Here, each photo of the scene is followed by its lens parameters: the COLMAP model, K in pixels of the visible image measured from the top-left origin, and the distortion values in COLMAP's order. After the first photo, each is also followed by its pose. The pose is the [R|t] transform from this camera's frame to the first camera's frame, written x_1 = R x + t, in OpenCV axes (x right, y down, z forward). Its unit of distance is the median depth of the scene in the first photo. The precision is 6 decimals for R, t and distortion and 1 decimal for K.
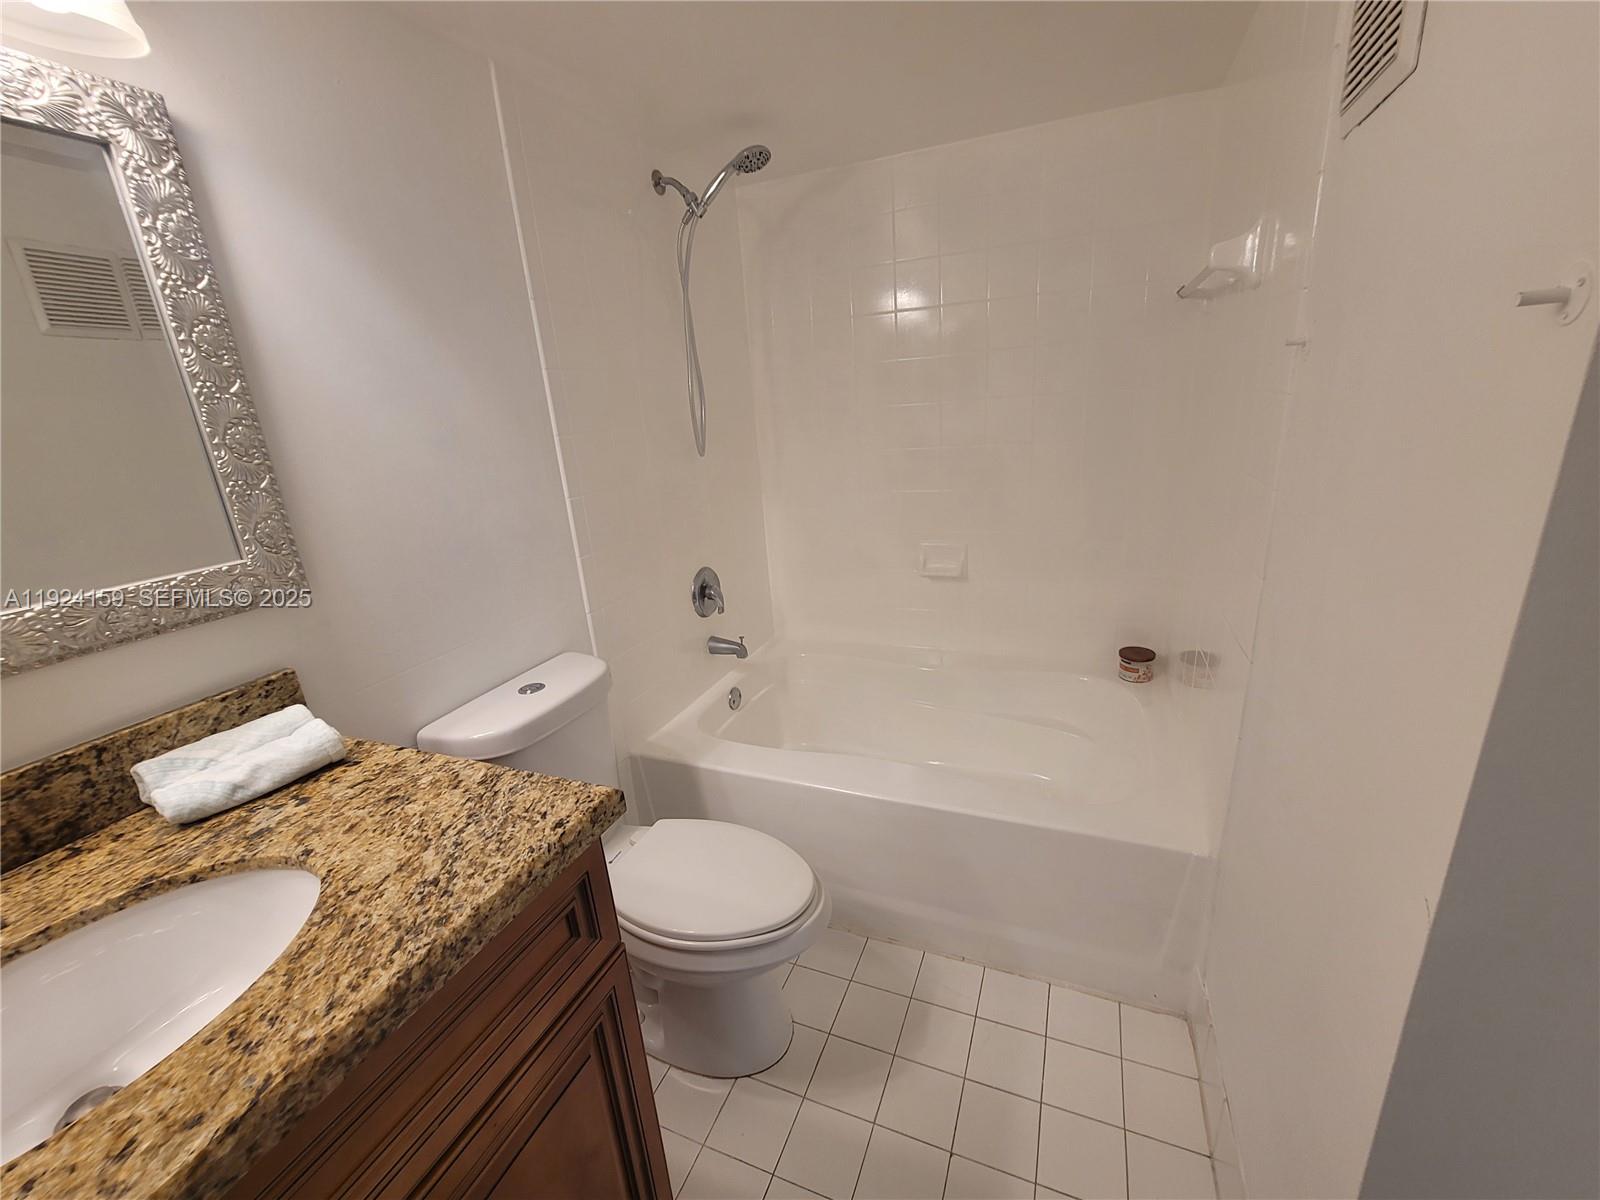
lens RADIAL K [[652.6, 0, 800.0], [0, 652.6, 600.0], [0, 0, 1]] dist [0.002455, 0.000387]
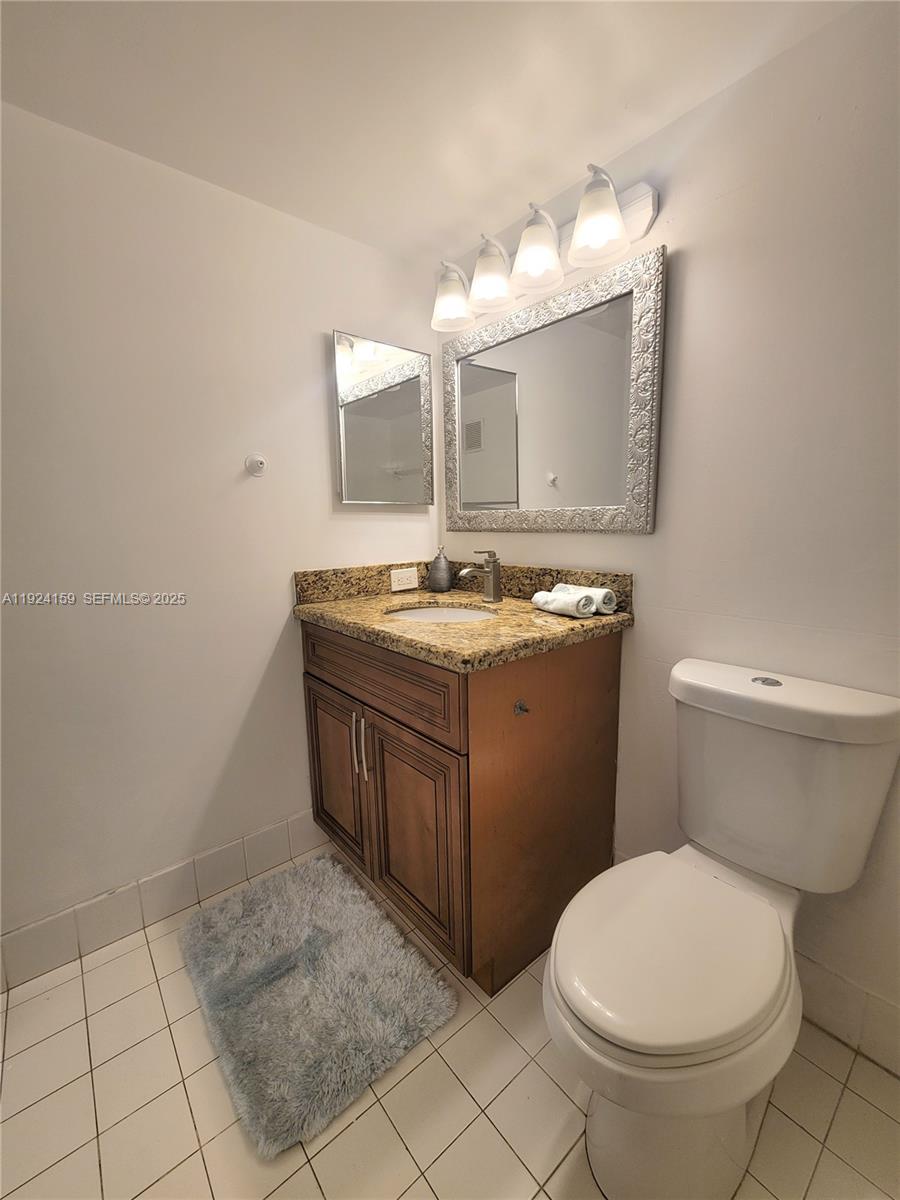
lens RADIAL K [[489.4, 0, 450.0], [0, 489.4, 600.0], [0, 0, 1]] dist [0.002455, 0.000387]
pose [[-0.461075, 0.222540, -0.859003, 0.658464], [-0.207447, 0.914185, 0.348184, -0.212601], [0.862772, 0.338736, -0.375342, 1.278989]]
